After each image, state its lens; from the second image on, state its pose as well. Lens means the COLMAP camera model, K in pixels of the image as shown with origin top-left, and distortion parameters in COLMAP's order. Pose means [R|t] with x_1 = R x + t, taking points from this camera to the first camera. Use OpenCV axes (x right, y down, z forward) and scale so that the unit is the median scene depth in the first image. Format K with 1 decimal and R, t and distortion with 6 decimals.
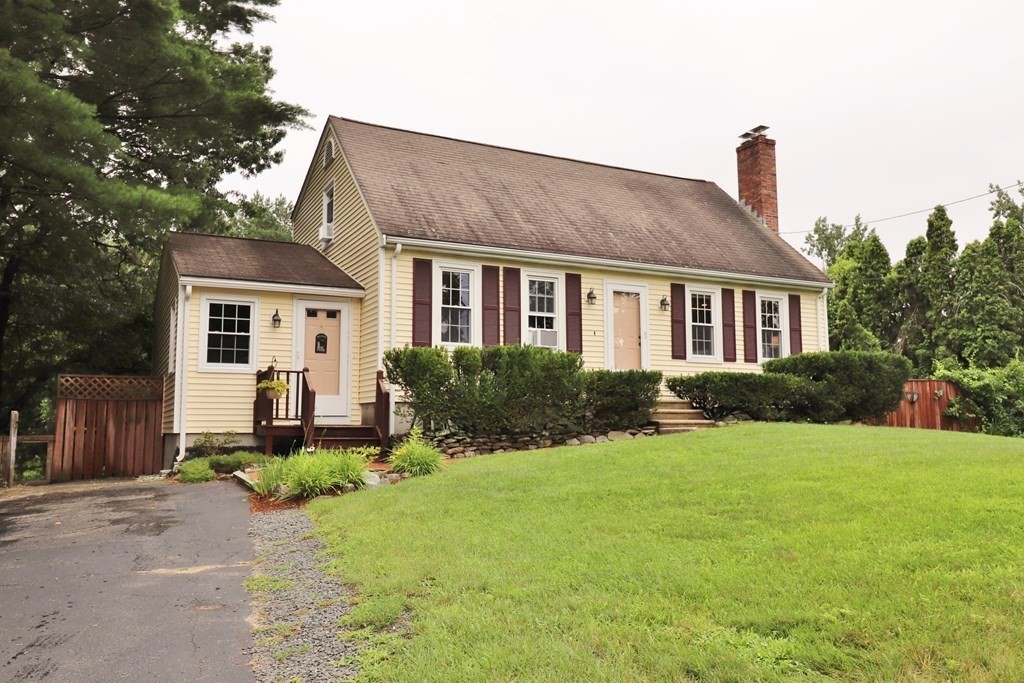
lens RADIAL K [[814.1, 0, 512.0], [0, 814.1, 341.5], [0, 0, 1]] dist [0.022401, -0.000906]
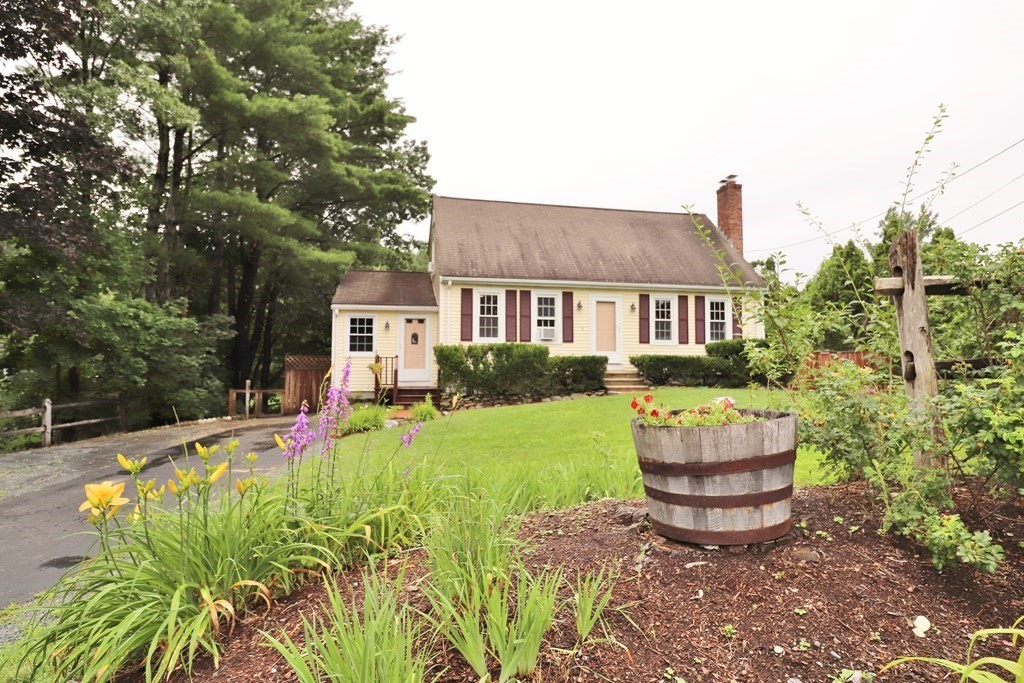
lens RADIAL K [[570.8, 0, 512.0], [0, 570.8, 341.5], [0, 0, 1]] dist [-0.002304, -0.000228]
pose [[0.971136, -0.008352, -0.238380, 0.235582], [0.021599, 0.998360, 0.053013, -0.047799], [0.237546, -0.056632, 0.969724, -0.108028]]
